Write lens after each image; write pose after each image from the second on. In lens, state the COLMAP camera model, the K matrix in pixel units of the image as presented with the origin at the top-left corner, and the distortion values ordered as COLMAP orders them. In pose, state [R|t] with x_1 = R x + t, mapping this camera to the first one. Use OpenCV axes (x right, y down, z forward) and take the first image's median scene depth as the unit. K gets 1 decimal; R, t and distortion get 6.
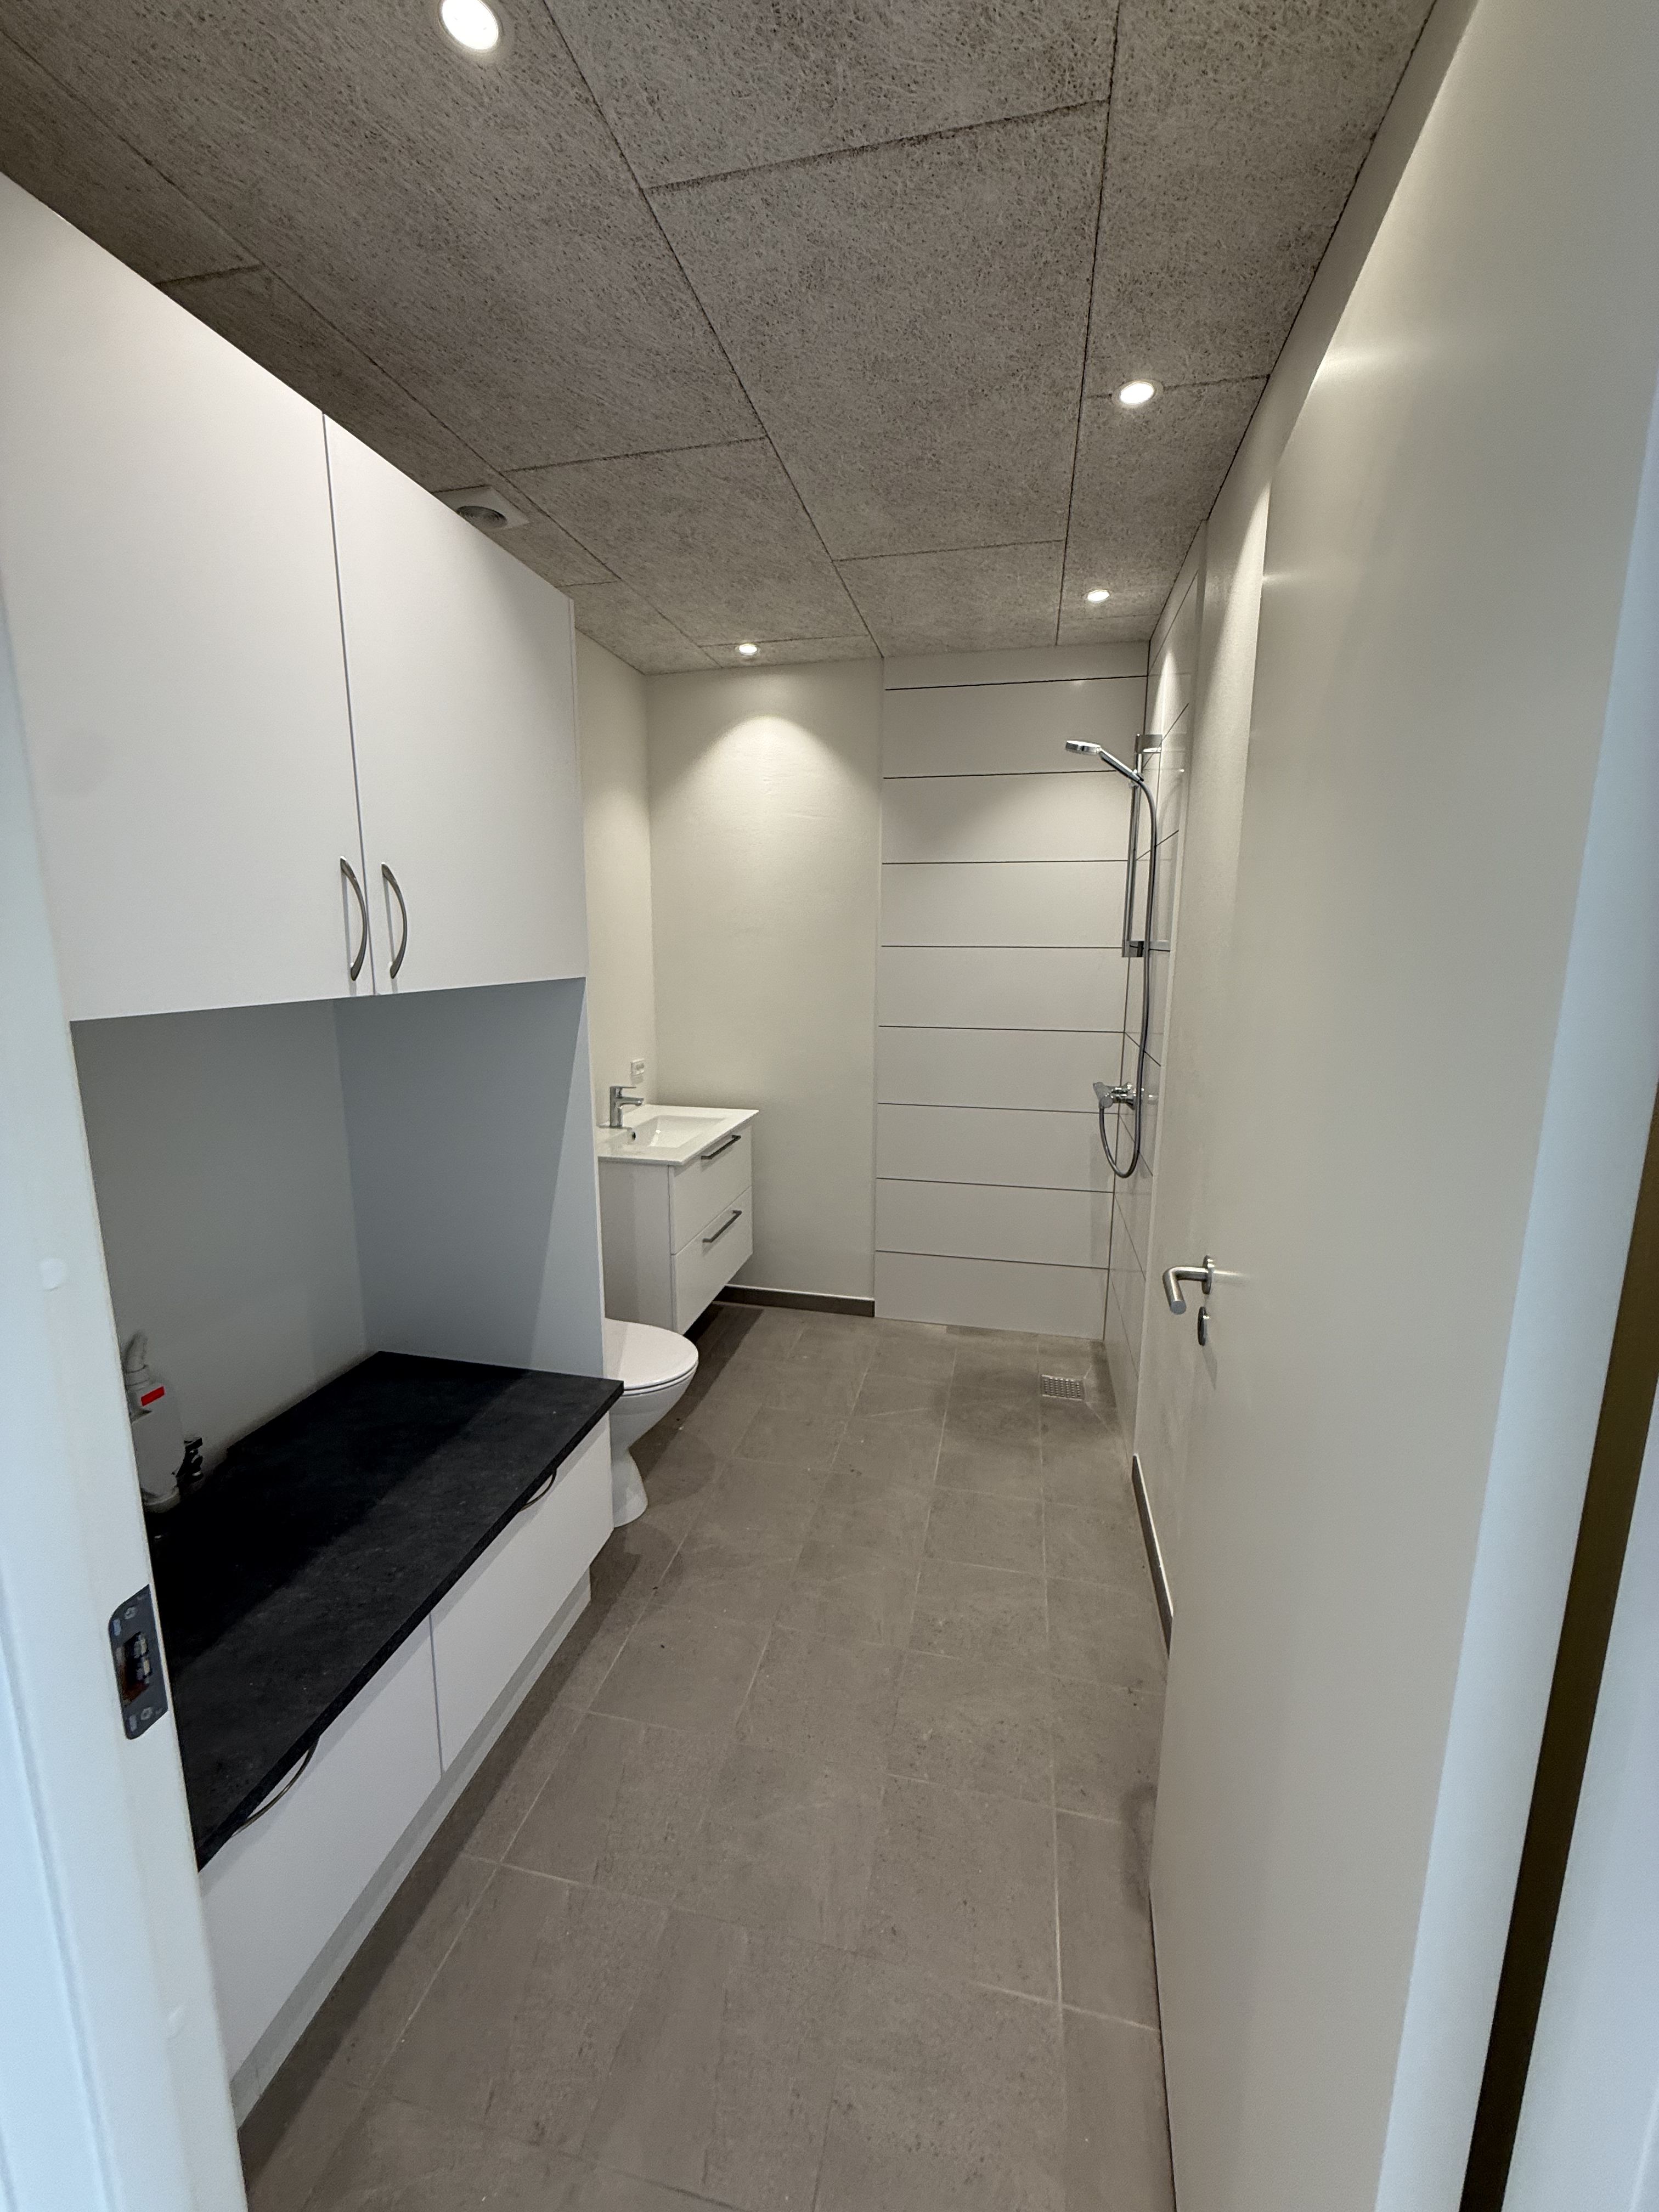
lens RADIAL K [[889.6, 0, 827.9], [0, 889.6, 1107.4], [0, 0, 1]] dist [0.008517, -0.000413]
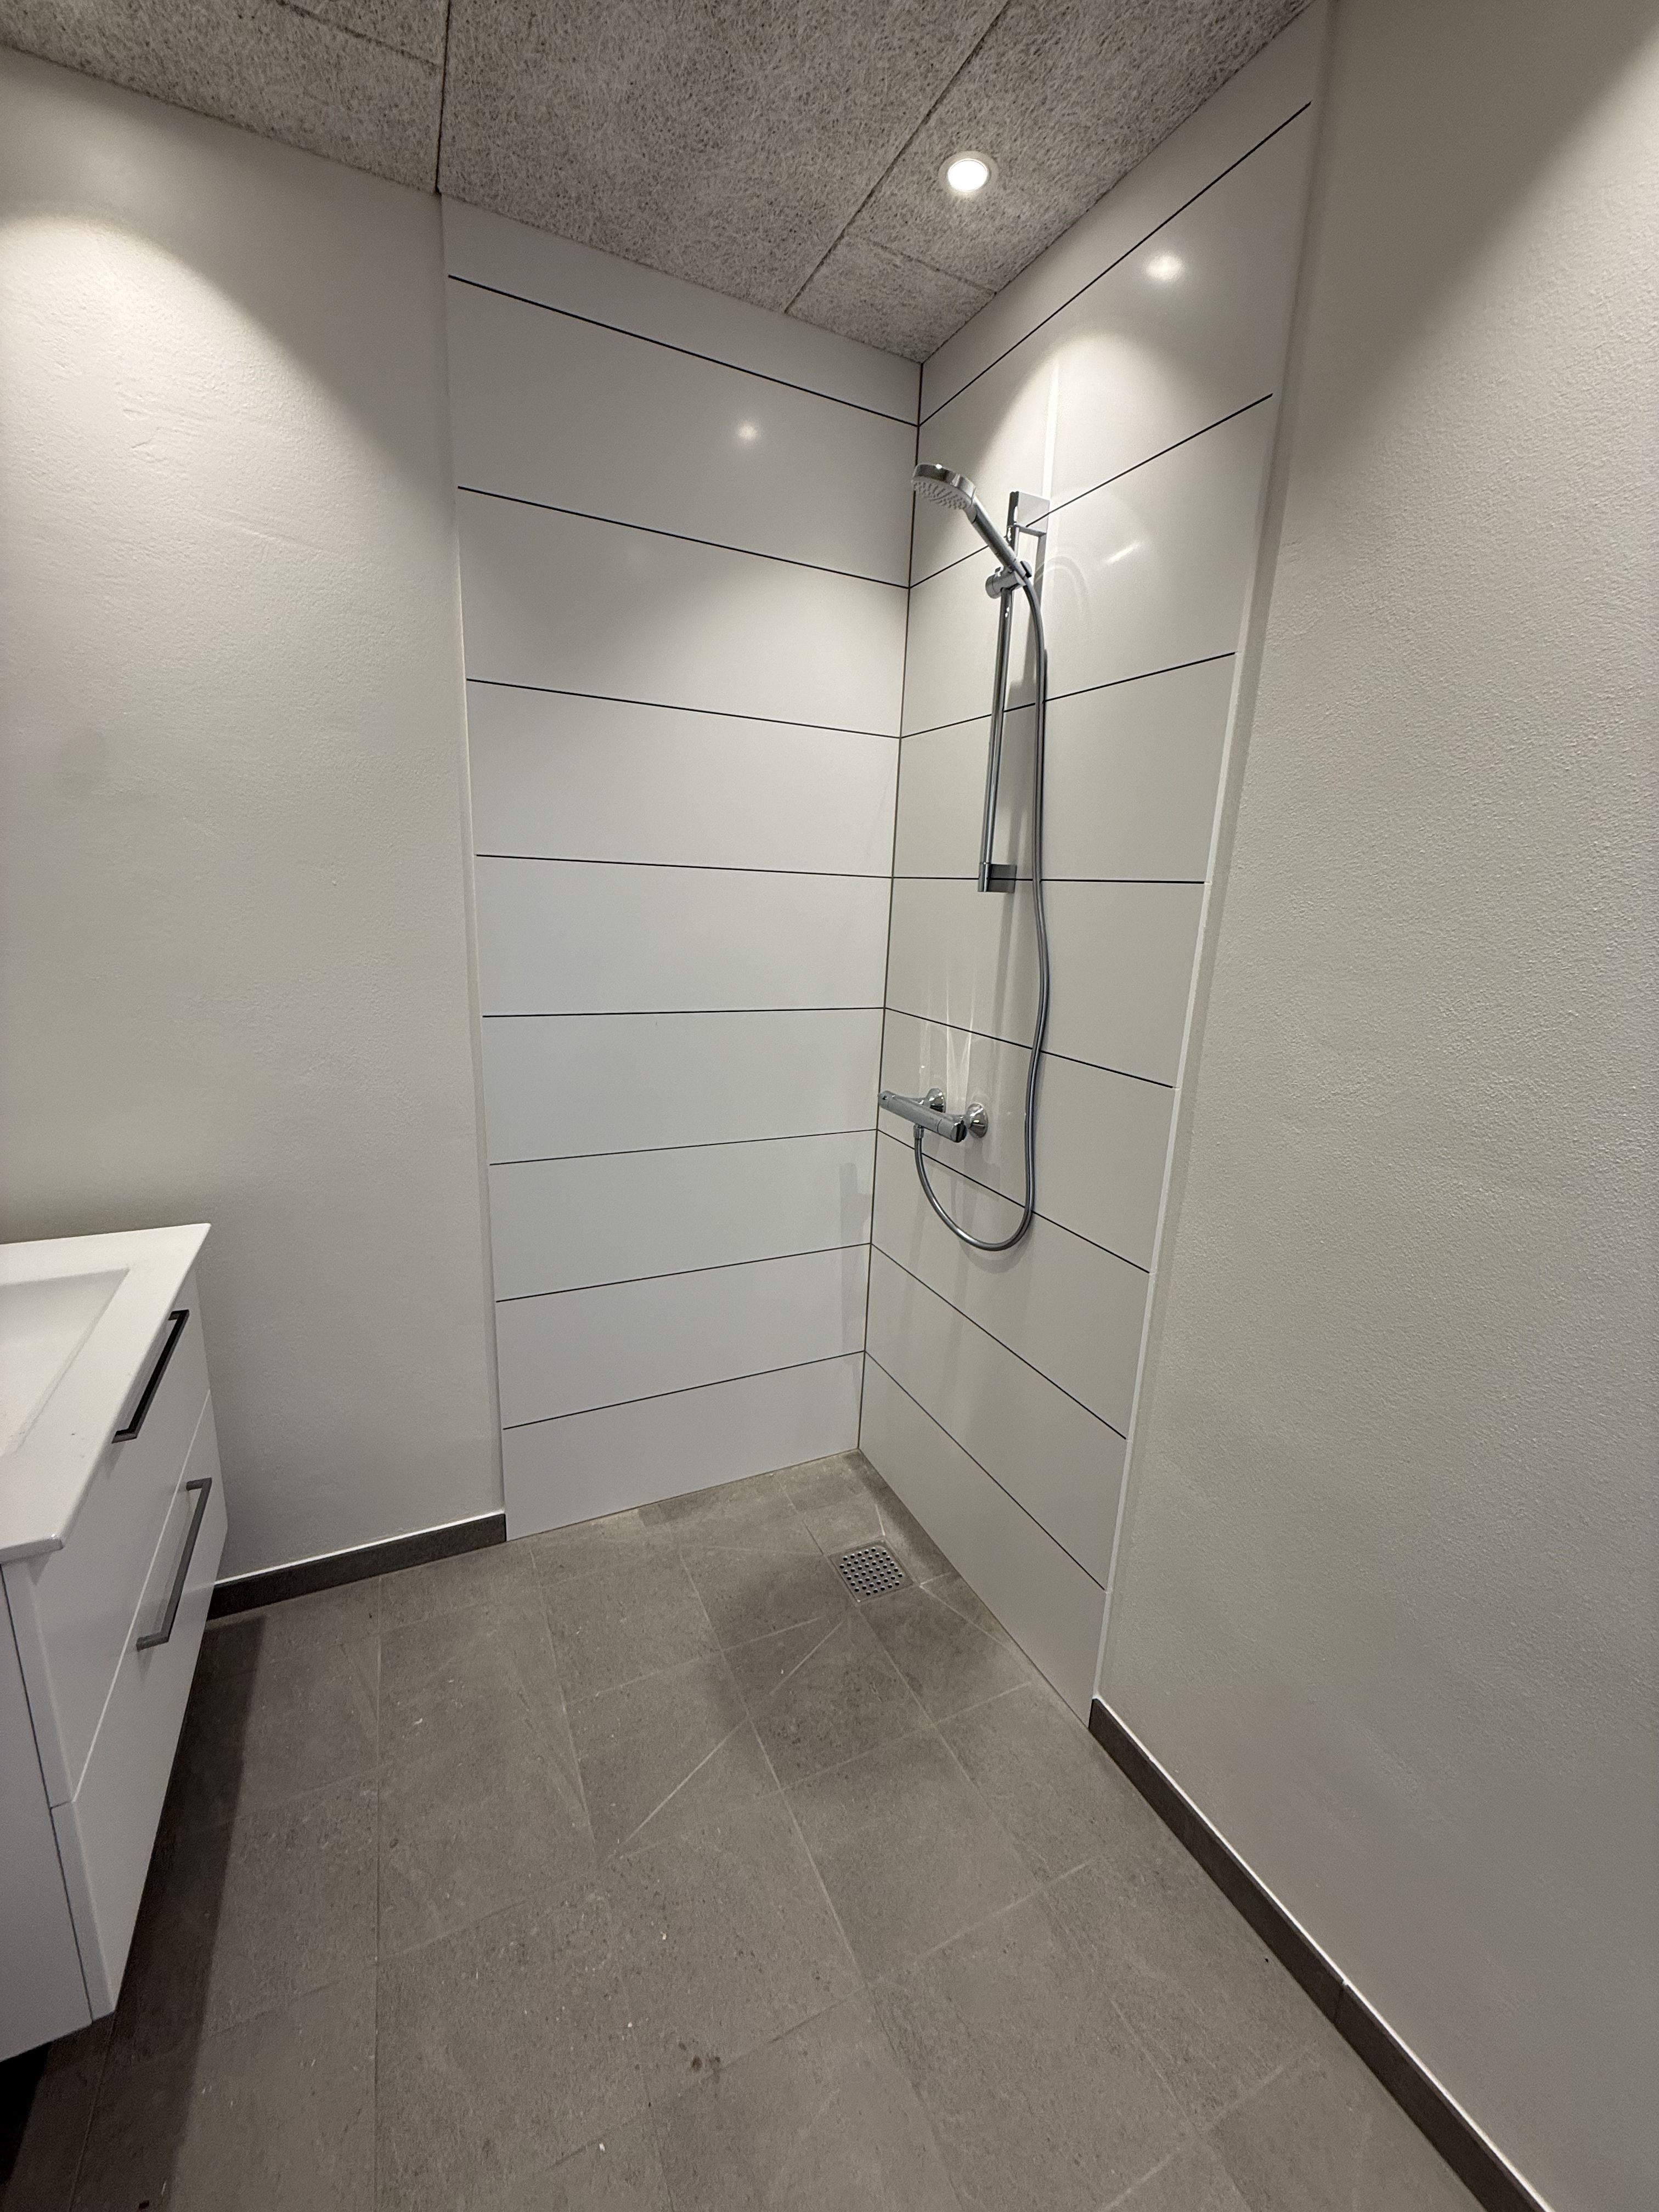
lens RADIAL K [[889.6, 0, 828.4], [0, 889.6, 1101.4], [0, 0, 1]] dist [0.008517, -0.000413]
pose [[0.782695, -0.116663, 0.611374, -0.107852], [0.074100, 0.992756, 0.094574, -0.078871], [-0.617979, -0.028720, 0.785670, 0.496597]]
